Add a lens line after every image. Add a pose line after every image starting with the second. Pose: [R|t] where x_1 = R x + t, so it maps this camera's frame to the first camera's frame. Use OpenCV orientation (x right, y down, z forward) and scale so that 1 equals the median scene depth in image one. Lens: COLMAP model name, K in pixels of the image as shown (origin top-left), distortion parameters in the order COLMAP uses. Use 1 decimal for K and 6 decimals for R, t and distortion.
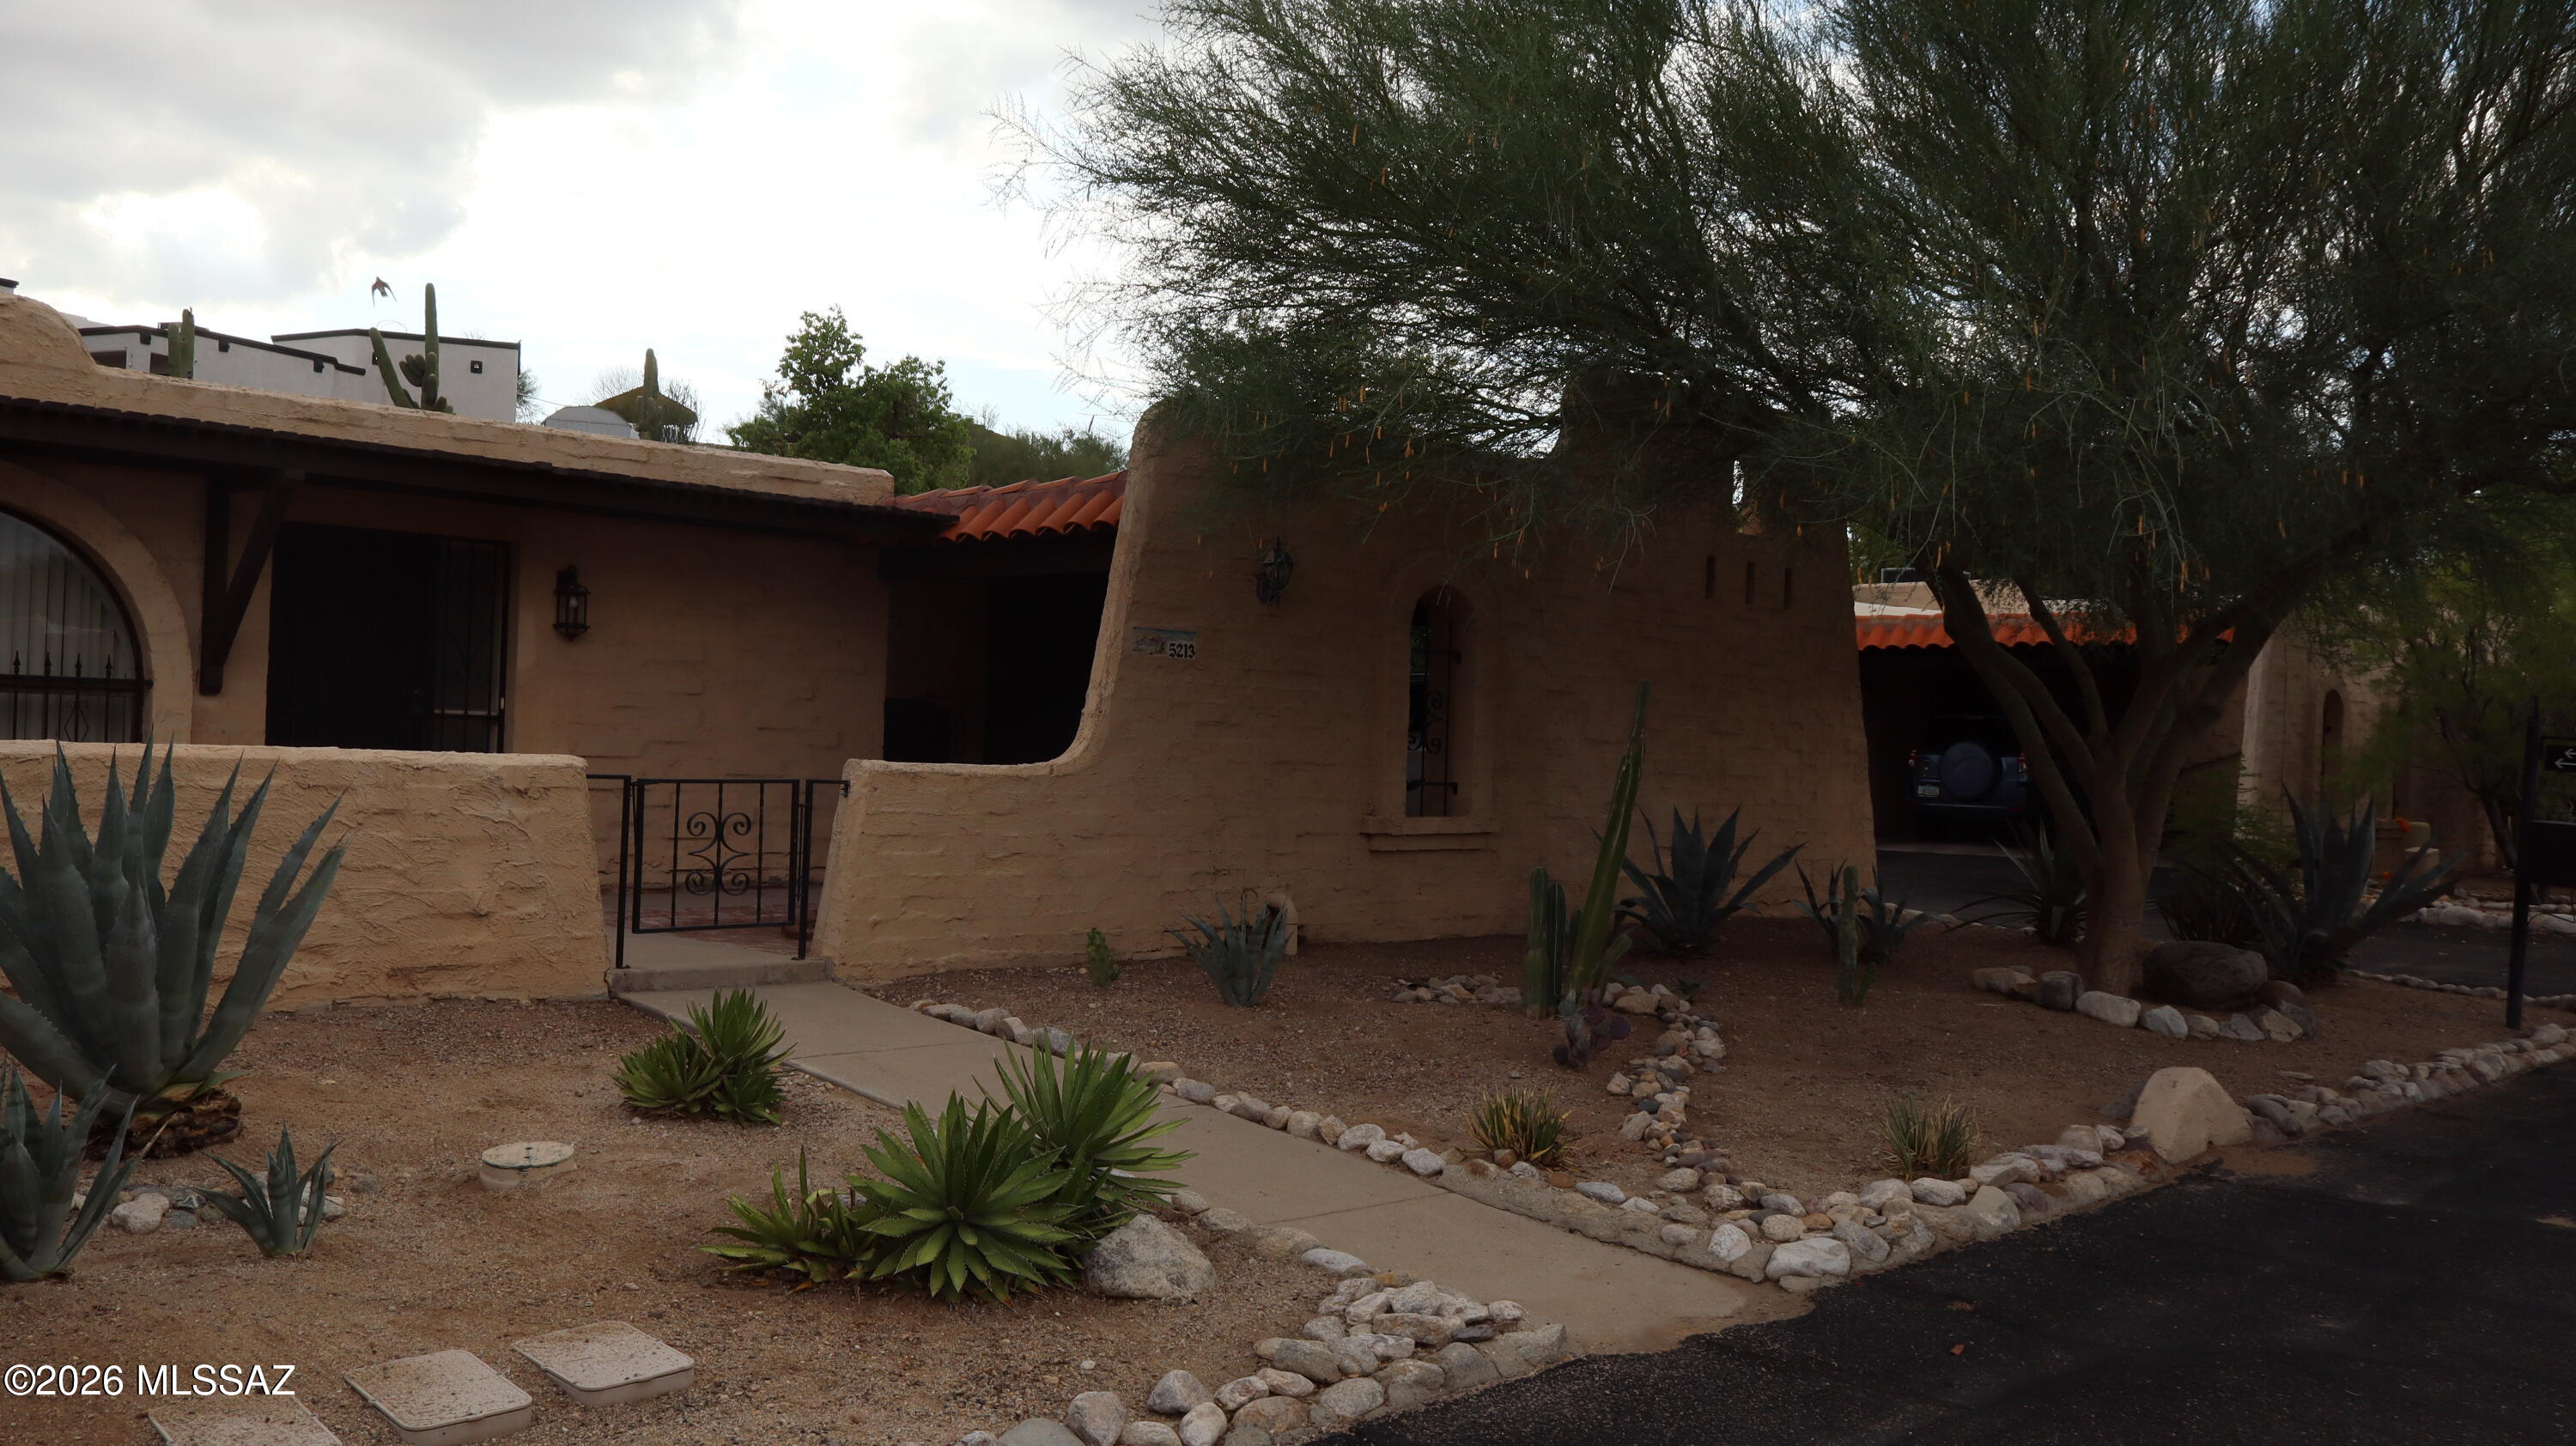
lens RADIAL K [[2289.3, 0, 1288.0], [0, 2289.3, 723.0], [0, 0, 1]] dist [0.001845, -0.004937]
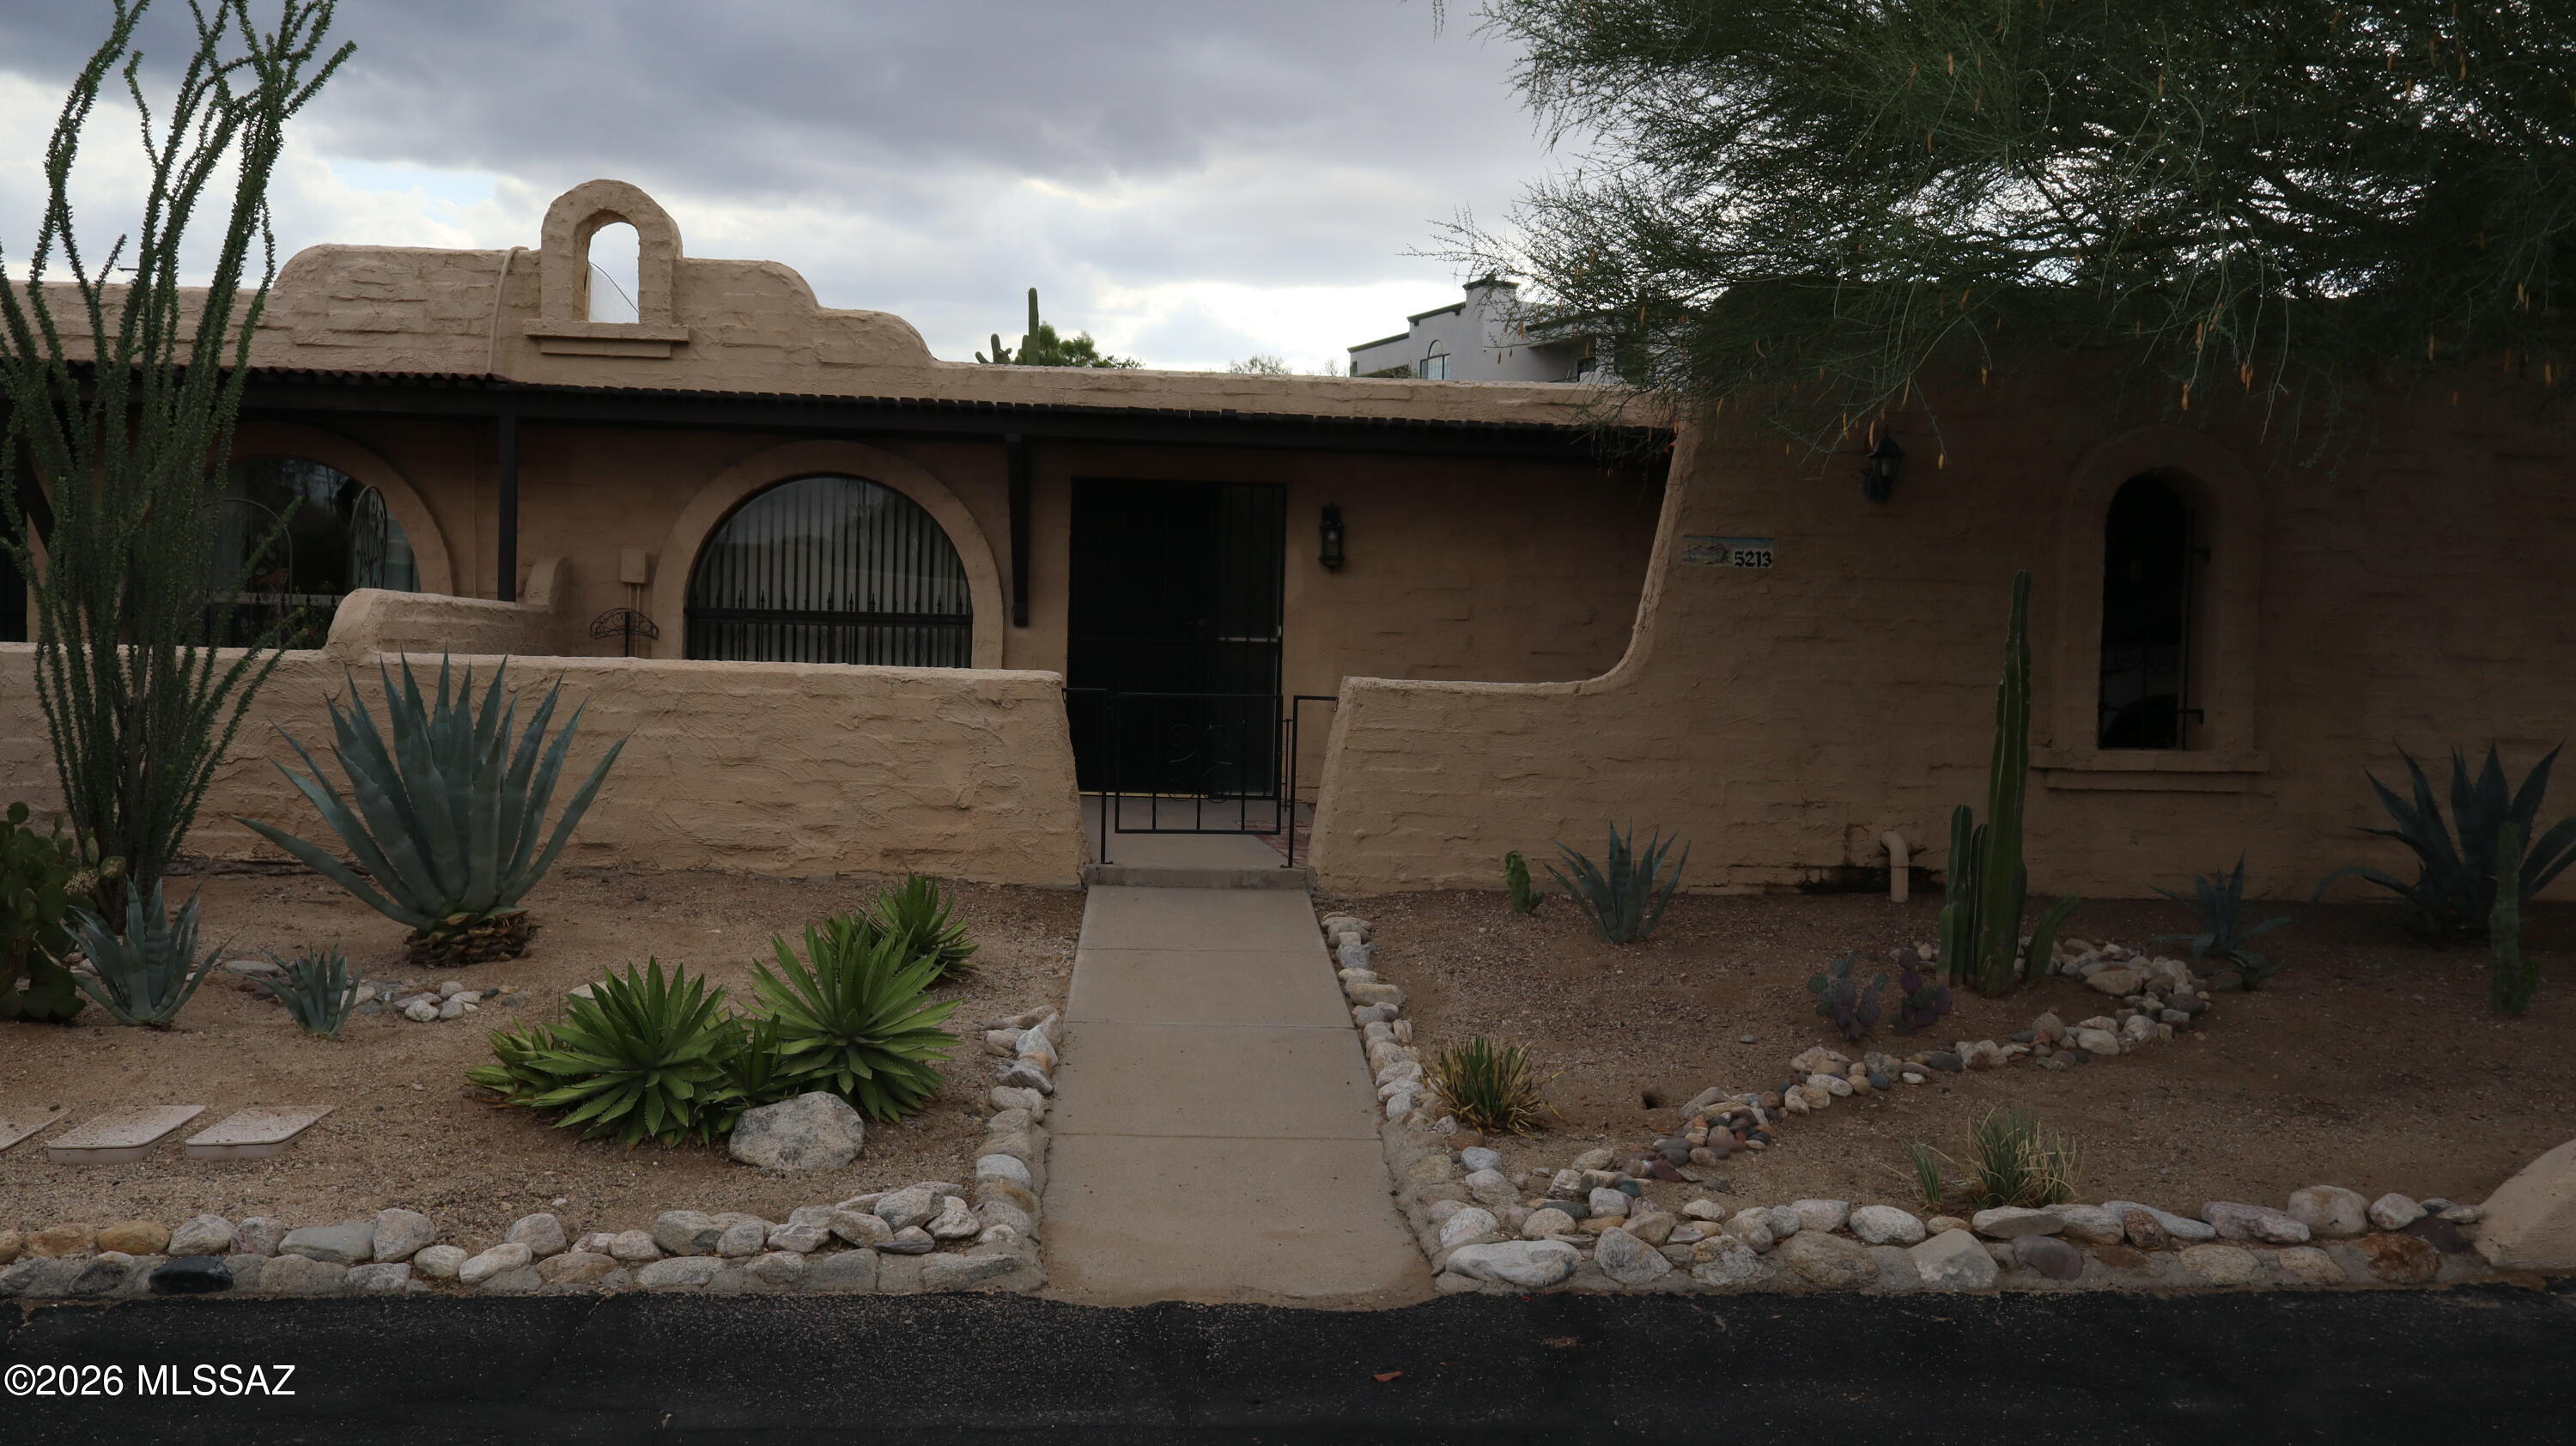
lens RADIAL K [[2289.3, 0, 1288.0], [0, 2289.3, 723.0], [0, 0, 1]] dist [0.001845, -0.004937]
pose [[0.735267, 0.010635, -0.677695, 0.488333], [0.005179, 0.999760, 0.021309, 0.014793], [0.677758, -0.019177, 0.735035, 0.229342]]
